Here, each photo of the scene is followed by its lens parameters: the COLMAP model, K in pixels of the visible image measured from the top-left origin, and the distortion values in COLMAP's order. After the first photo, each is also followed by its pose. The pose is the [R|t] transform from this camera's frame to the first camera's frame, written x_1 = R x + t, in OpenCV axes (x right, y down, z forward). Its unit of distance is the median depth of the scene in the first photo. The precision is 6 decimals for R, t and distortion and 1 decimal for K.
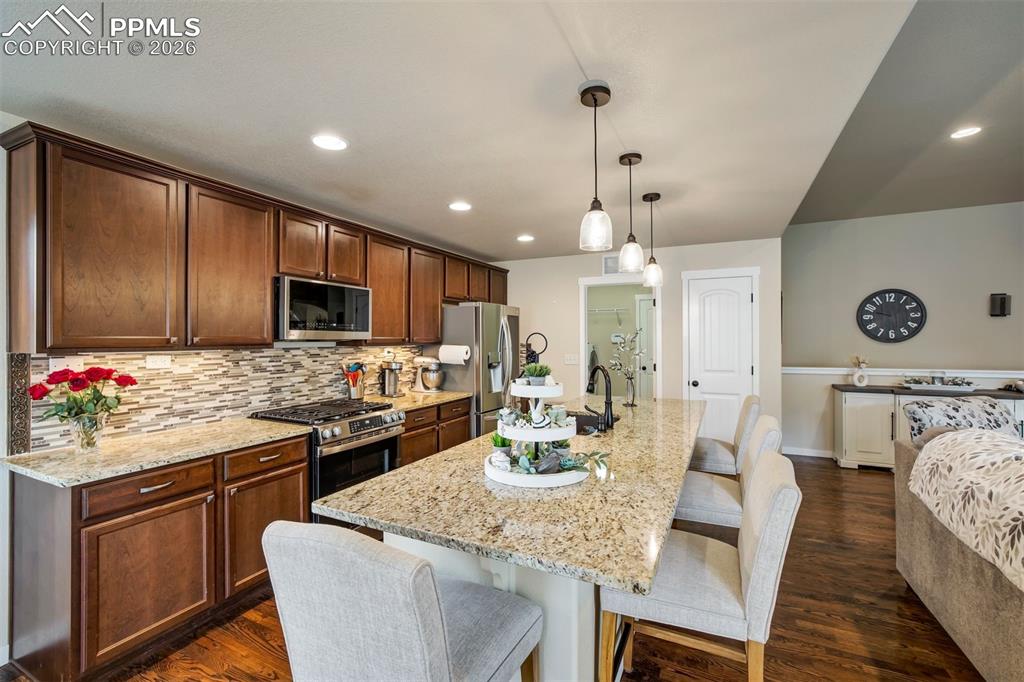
lens RADIAL K [[438.0, 0, 515.1], [0, 438.0, 338.1], [0, 0, 1]] dist [-0.015606, 0.000849]
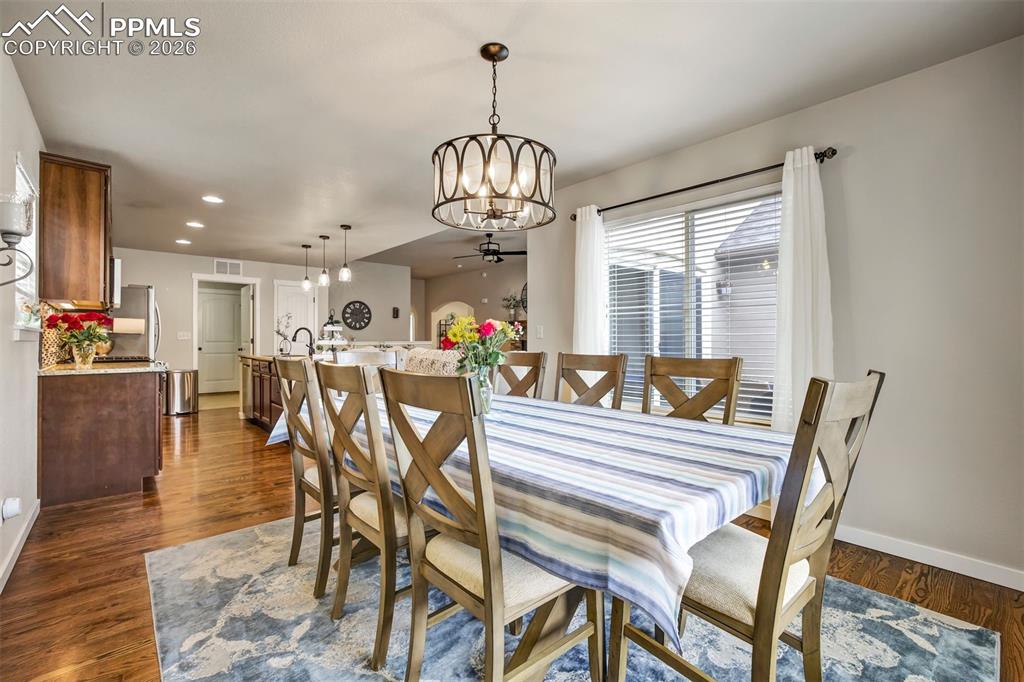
lens RADIAL K [[438.0, 0, 505.6], [0, 438.0, 343.2], [0, 0, 1]] dist [-0.015606, 0.000849]
pose [[0.381685, -0.004404, 0.924282, -0.754398], [-0.001276, 0.999985, 0.005291, 0.068885], [-0.924291, -0.003199, 0.381674, -0.368301]]
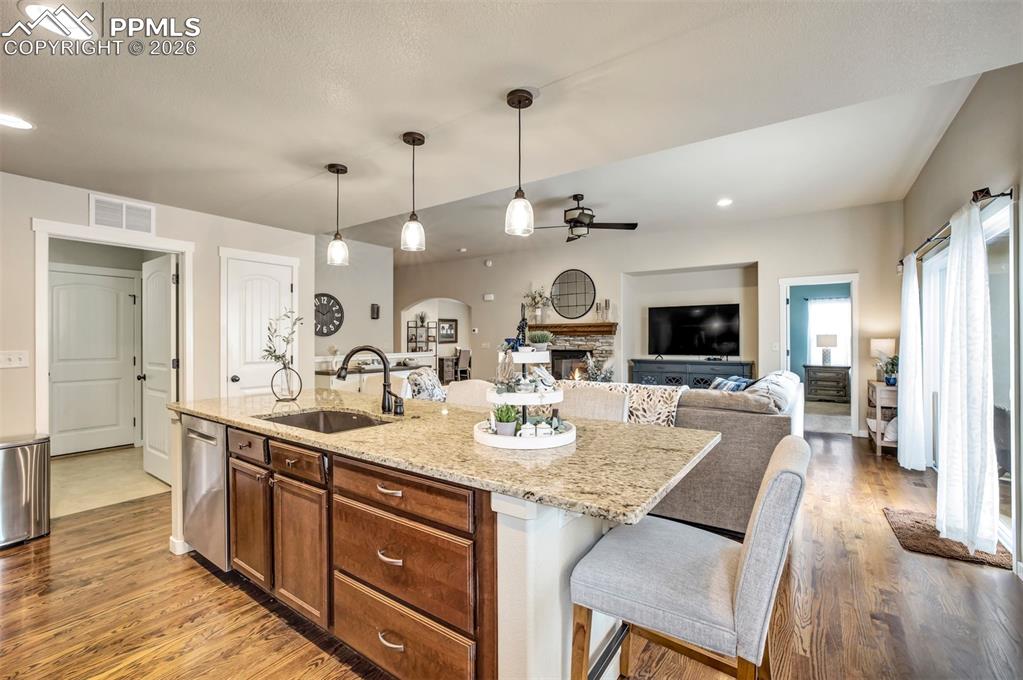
lens RADIAL K [[437.6, 0, 513.8], [0, 437.6, 339.3], [0, 0, 1]] dist [-0.015606, 0.000849]
pose [[0.156964, 0.002755, 0.987600, -0.351220], [0.001560, 0.999994, -0.003037, 0.028960], [-0.987603, 0.002017, 0.156959, 0.316889]]
